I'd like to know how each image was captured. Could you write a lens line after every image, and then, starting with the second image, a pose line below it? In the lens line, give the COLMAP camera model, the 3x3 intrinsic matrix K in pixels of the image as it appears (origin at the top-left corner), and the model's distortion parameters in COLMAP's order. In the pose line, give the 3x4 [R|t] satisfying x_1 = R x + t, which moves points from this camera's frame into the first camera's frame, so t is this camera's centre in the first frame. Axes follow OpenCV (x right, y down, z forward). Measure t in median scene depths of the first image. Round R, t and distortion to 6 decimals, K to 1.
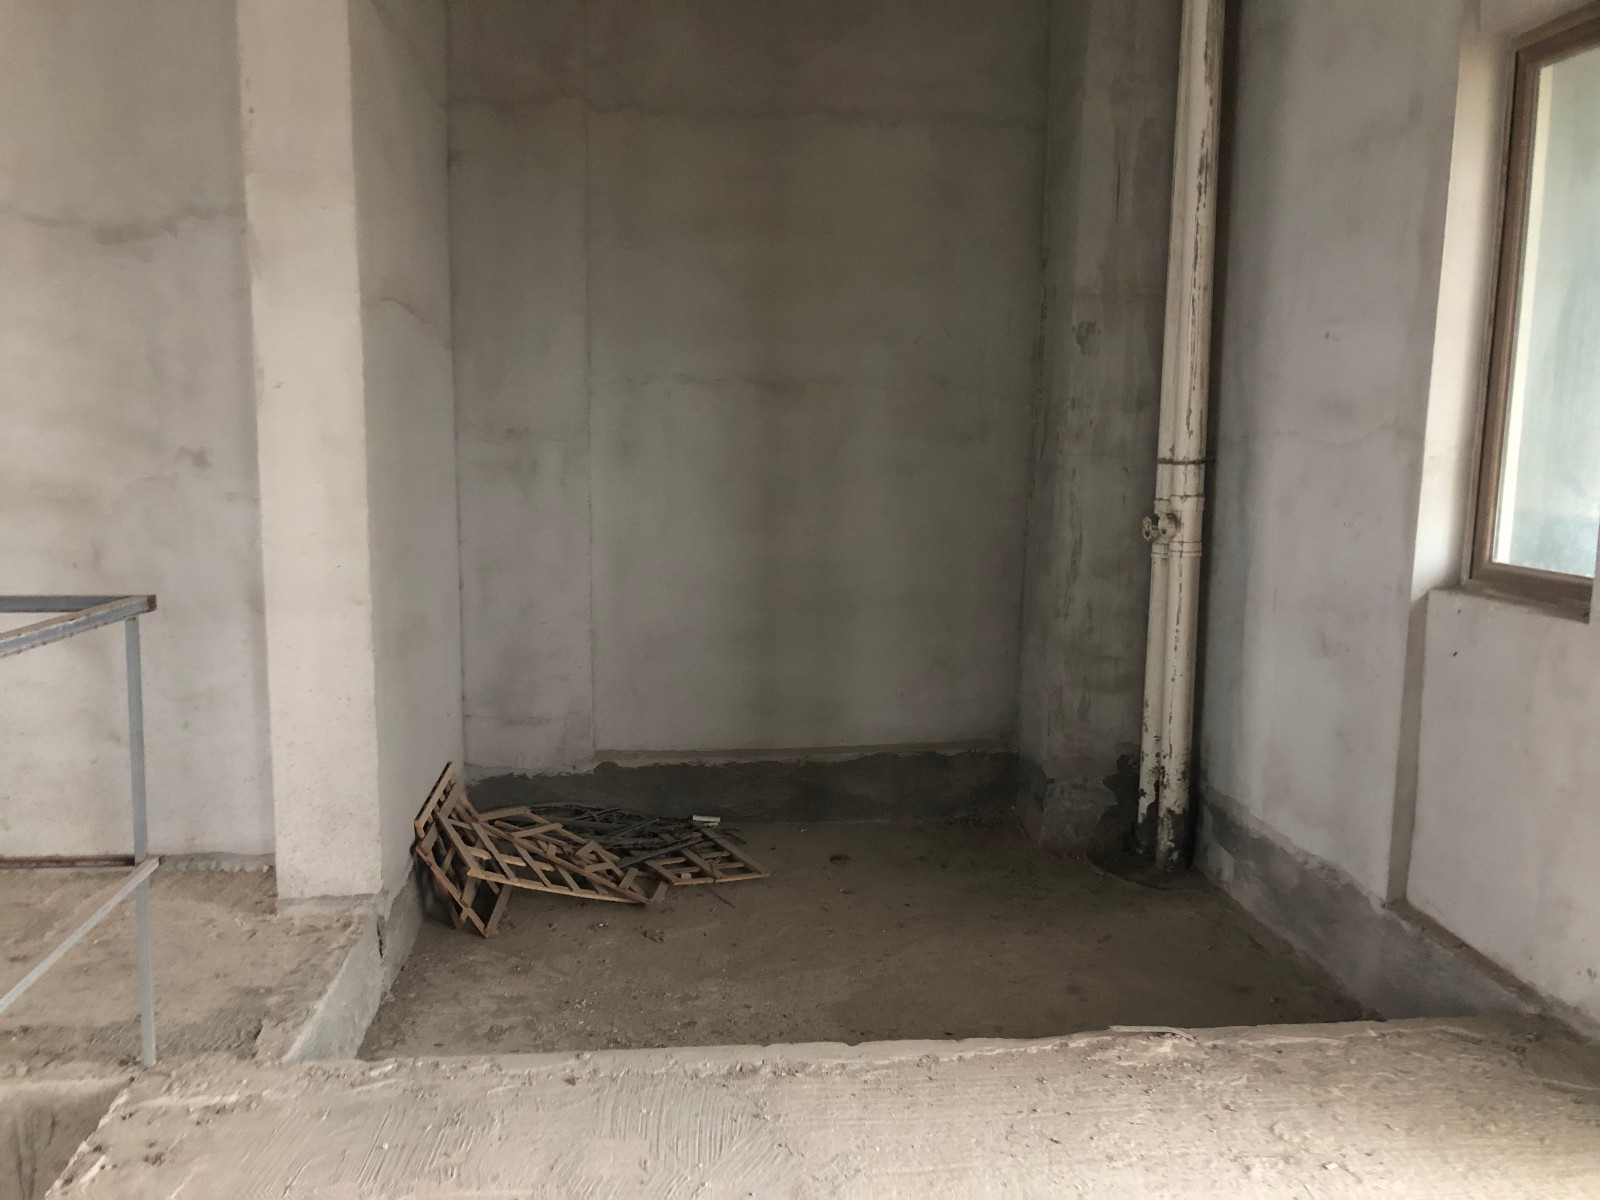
lens RADIAL K [[1322.6, 0, 802.1], [0, 1322.6, 606.5], [0, 0, 1]] dist [0.086504, -0.109265]
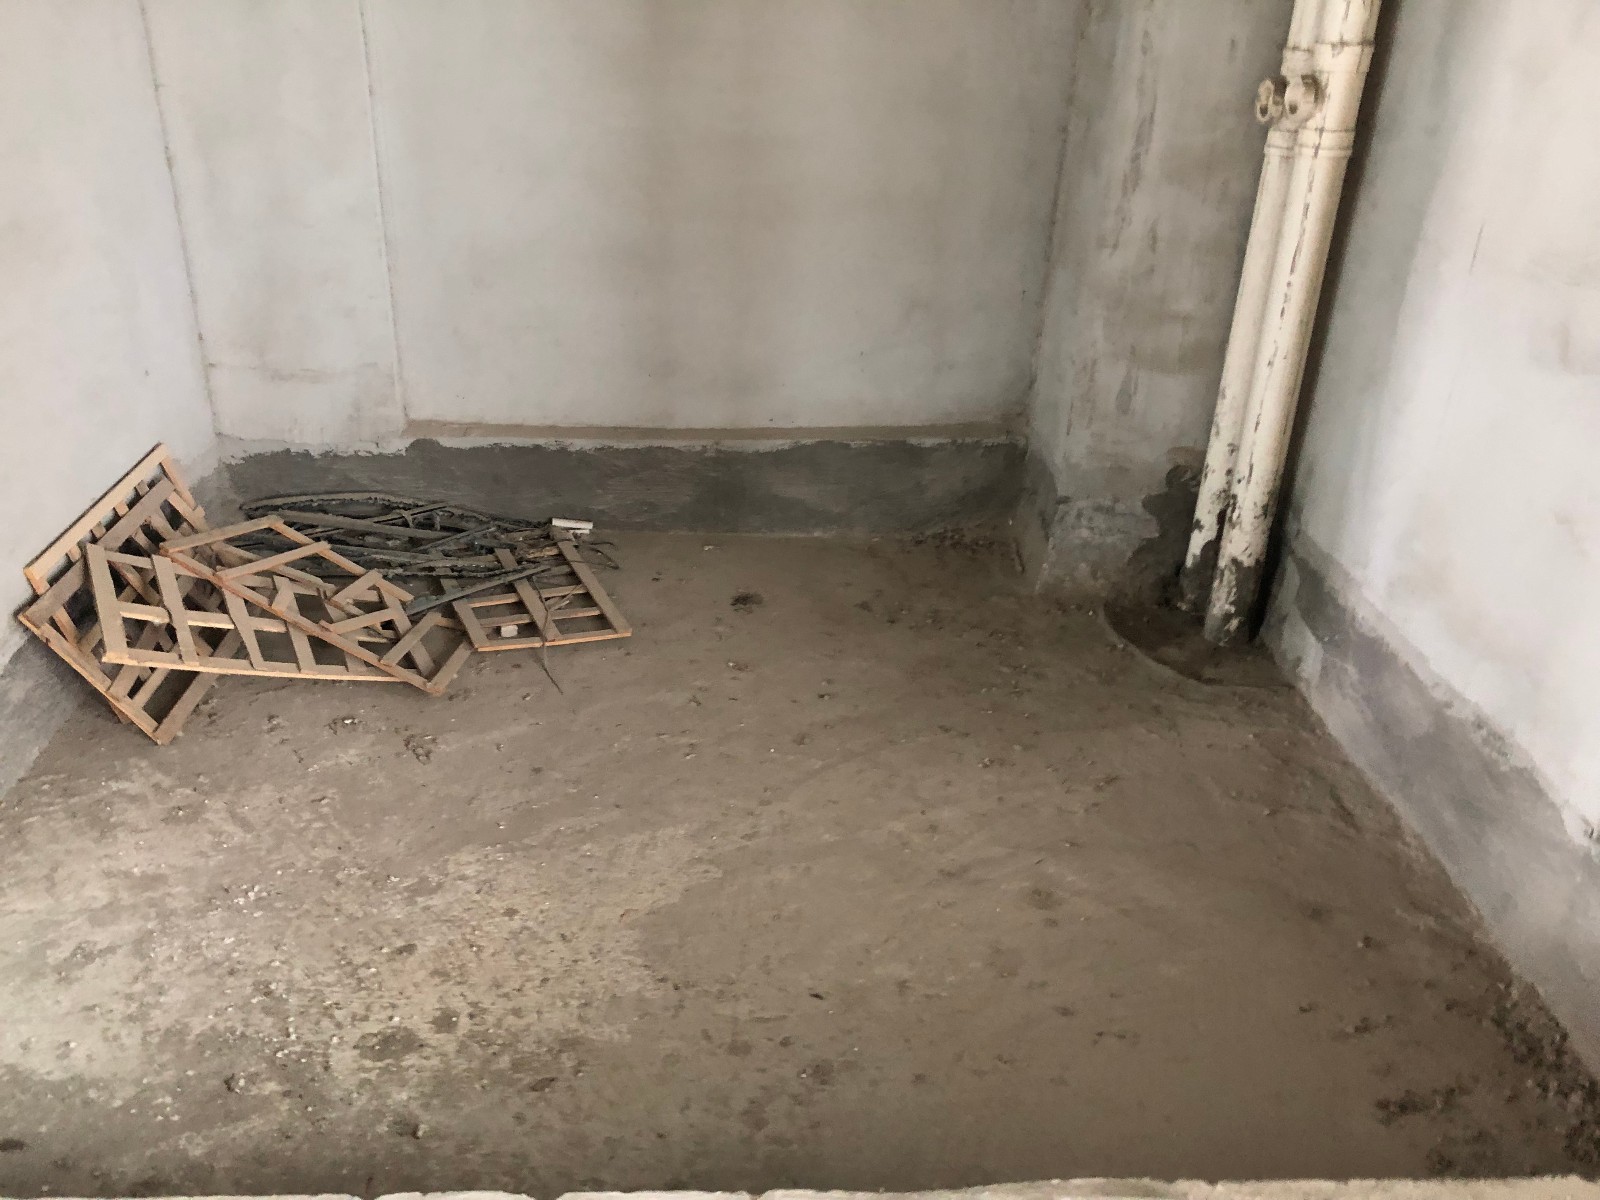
lens RADIAL K [[1322.6, 0, 802.1], [0, 1322.6, 606.5], [0, 0, 1]] dist [0.086504, -0.109265]
pose [[0.998193, 0.045357, -0.039412, 0.087608], [-0.030239, 0.945979, 0.322815, -0.032921], [0.051925, -0.321040, 0.945641, 0.353130]]
